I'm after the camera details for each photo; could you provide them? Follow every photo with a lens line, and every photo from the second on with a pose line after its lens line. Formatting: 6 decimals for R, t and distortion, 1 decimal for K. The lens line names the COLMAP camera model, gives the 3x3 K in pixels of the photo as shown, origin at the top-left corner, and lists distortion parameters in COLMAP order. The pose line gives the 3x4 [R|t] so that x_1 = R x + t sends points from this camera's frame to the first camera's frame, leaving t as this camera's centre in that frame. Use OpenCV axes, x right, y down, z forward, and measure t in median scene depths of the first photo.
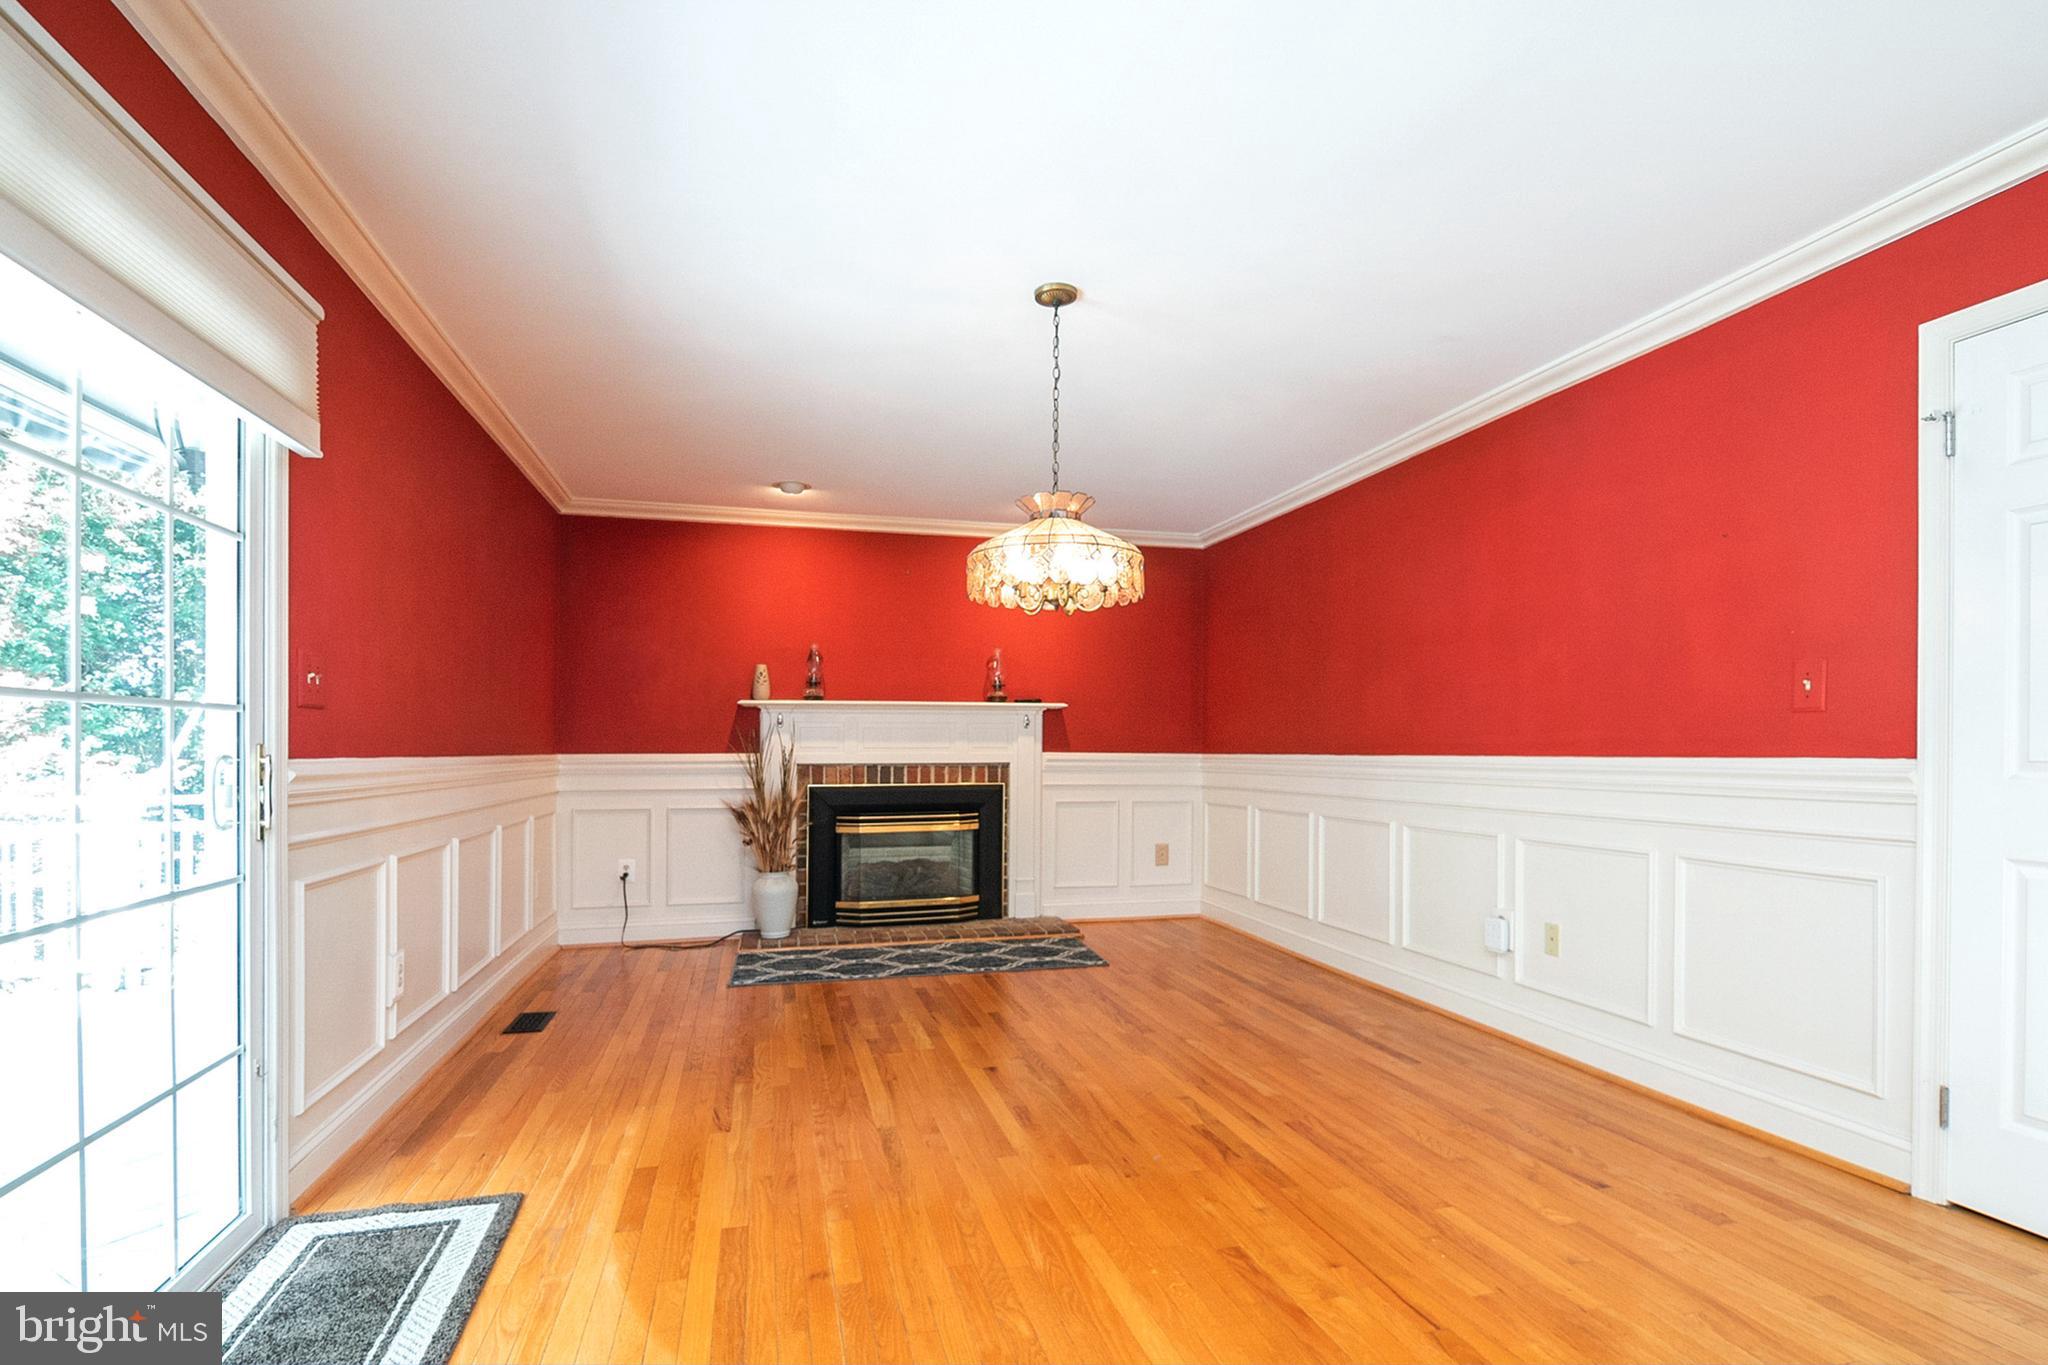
lens RADIAL K [[1009.4, 0, 1024.9], [0, 1009.4, 736.3], [0, 0, 1]] dist [-0.000087, -0.000332]
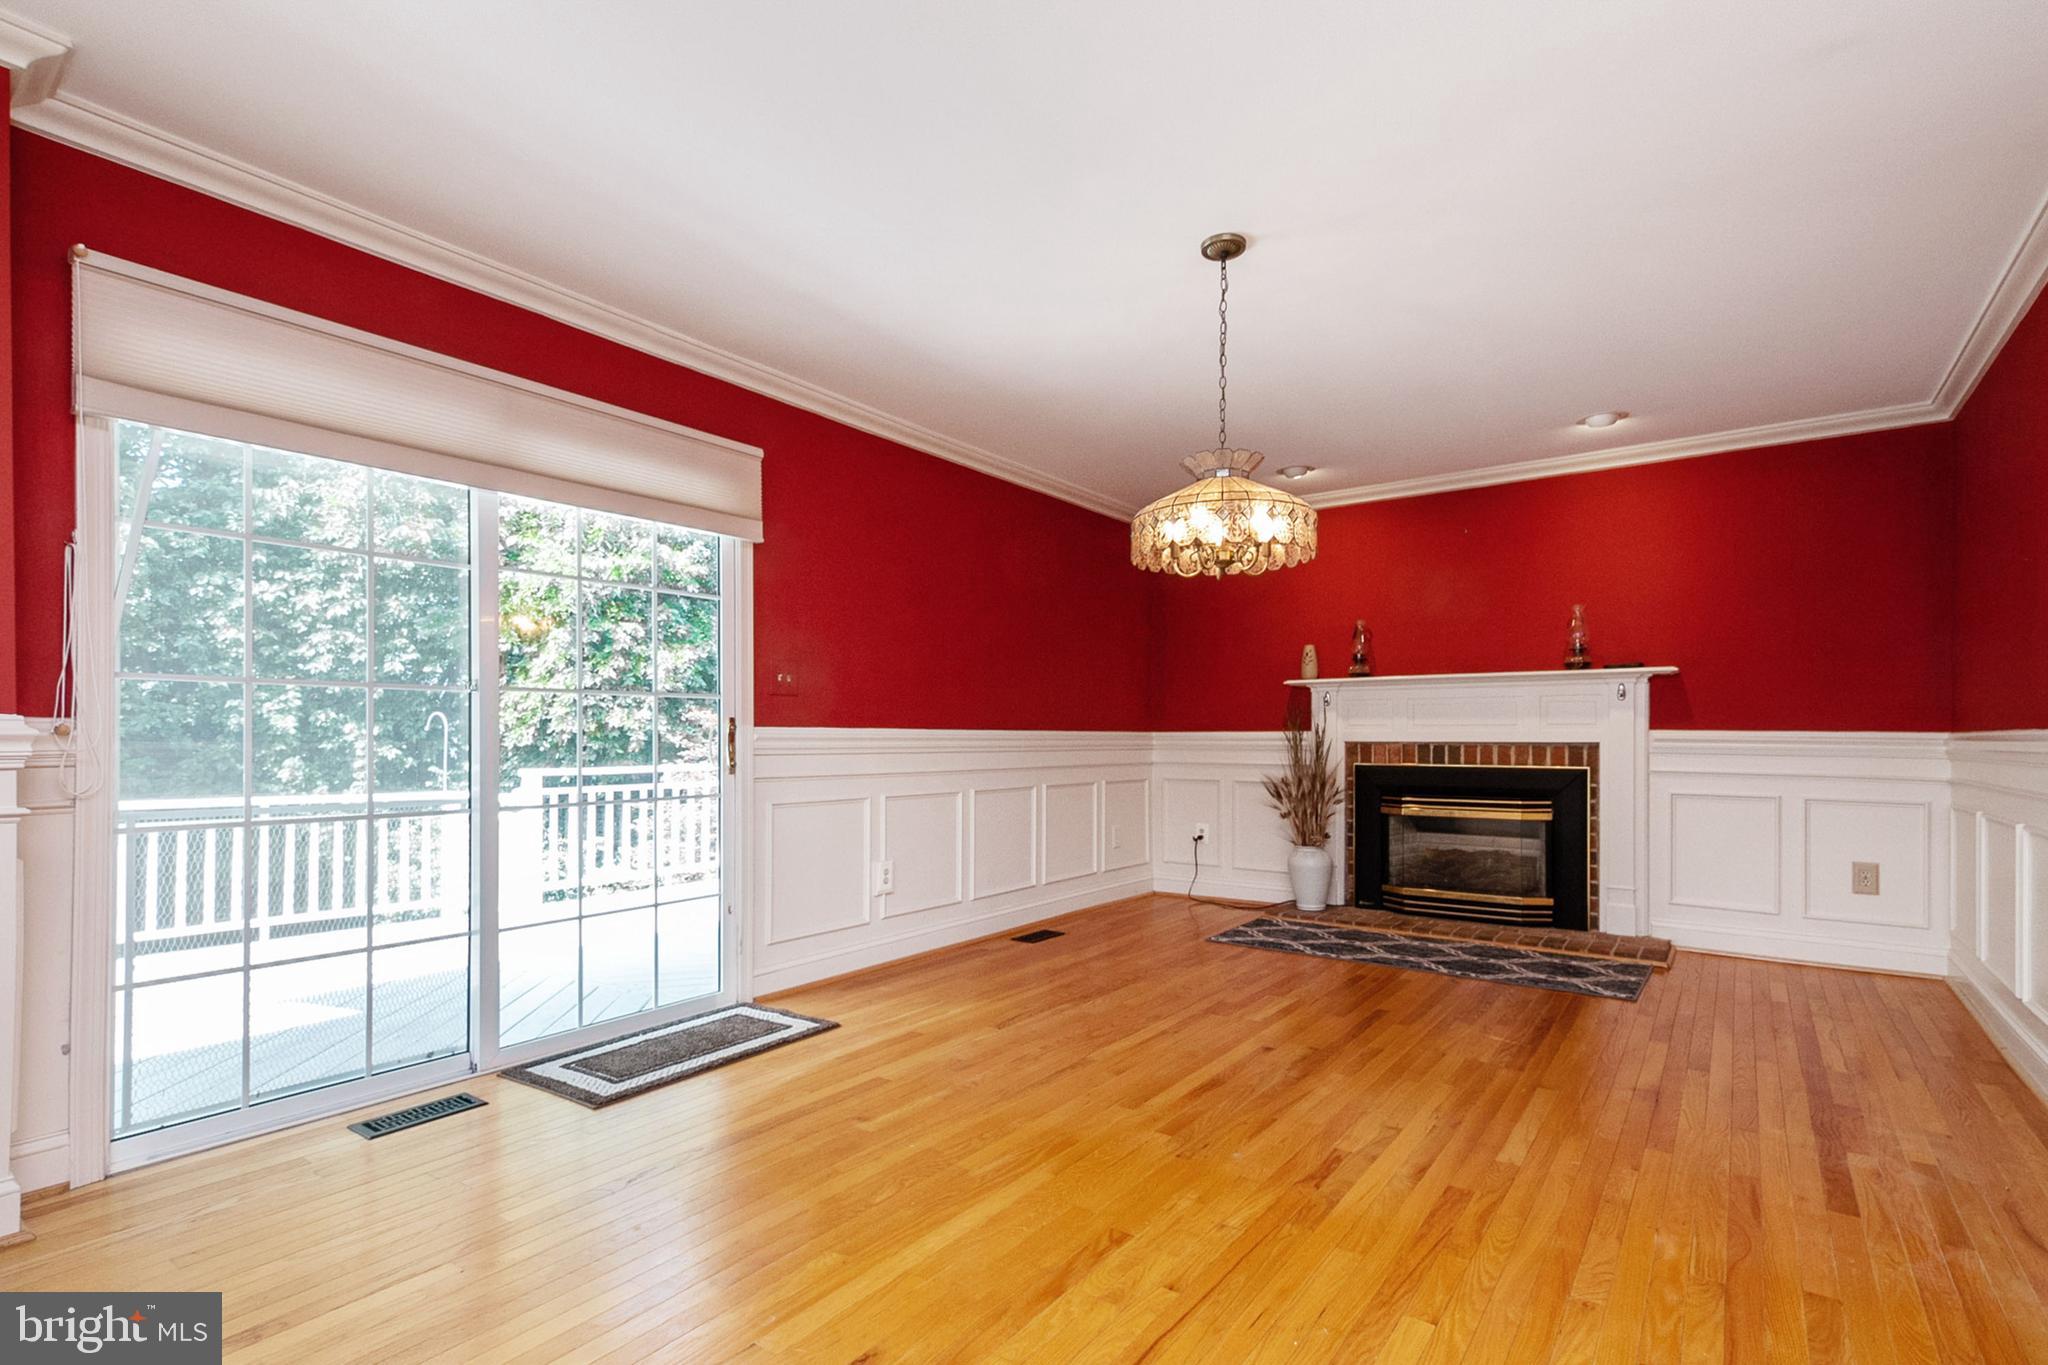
lens RADIAL K [[987.6, 0, 1017.3], [0, 987.6, 726.9], [0, 0, 1]] dist [0.053978, -0.016252]
pose [[0.633342, -0.005256, -0.773854, 0.346660], [0.007664, 0.999970, -0.000518, 0.010947], [0.773834, -0.005603, 0.633364, 0.128019]]
